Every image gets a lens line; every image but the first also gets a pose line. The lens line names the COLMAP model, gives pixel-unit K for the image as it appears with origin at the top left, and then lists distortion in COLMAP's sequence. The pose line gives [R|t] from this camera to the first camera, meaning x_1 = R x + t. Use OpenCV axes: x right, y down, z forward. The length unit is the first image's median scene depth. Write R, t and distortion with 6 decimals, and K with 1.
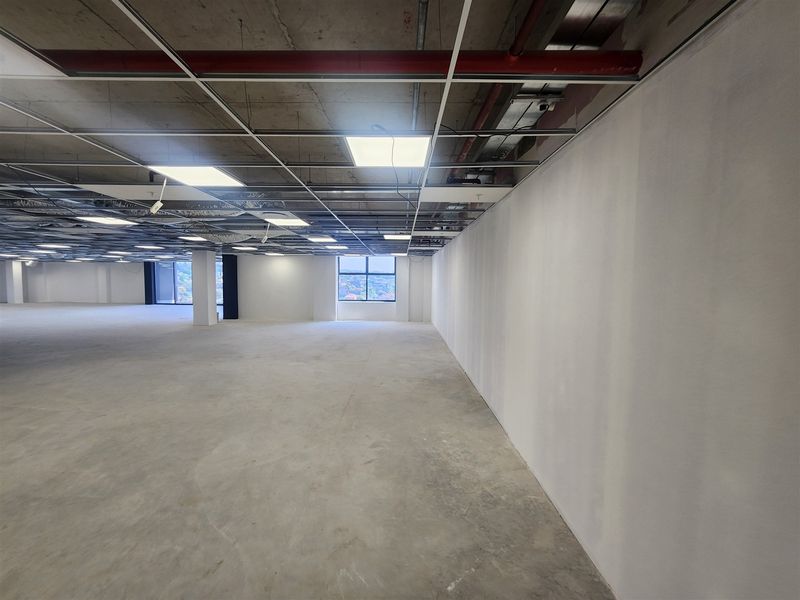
lens RADIAL K [[324.7, 0, 398.6], [0, 324.7, 297.0], [0, 0, 1]] dist [-0.000482, -0.000042]
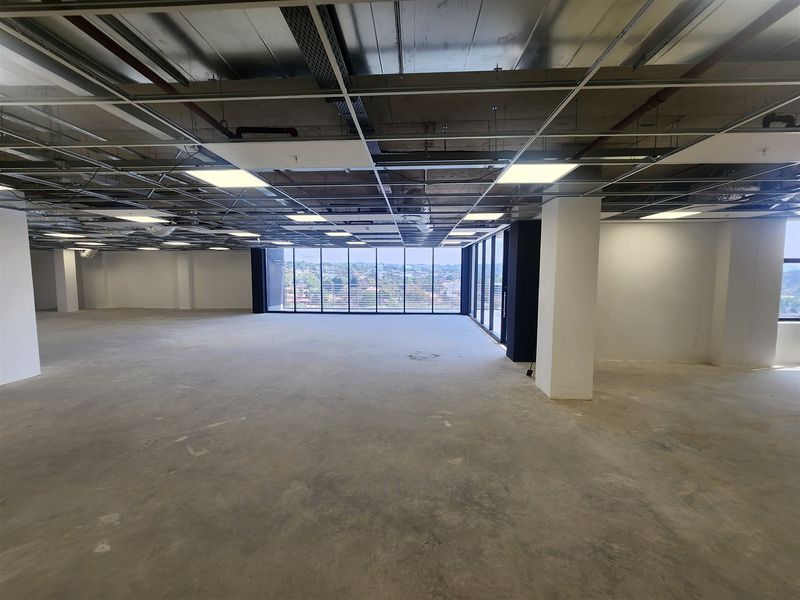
lens RADIAL K [[320.3, 0, 396.9], [0, 320.3, 300.5], [0, 0, 1]] dist [-0.016431, -0.000036]
pose [[0.999138, -0.002765, -0.041432, -0.450835], [0.004221, 0.999376, 0.035076, -0.024228], [0.041309, -0.035221, 0.998525, 0.356786]]
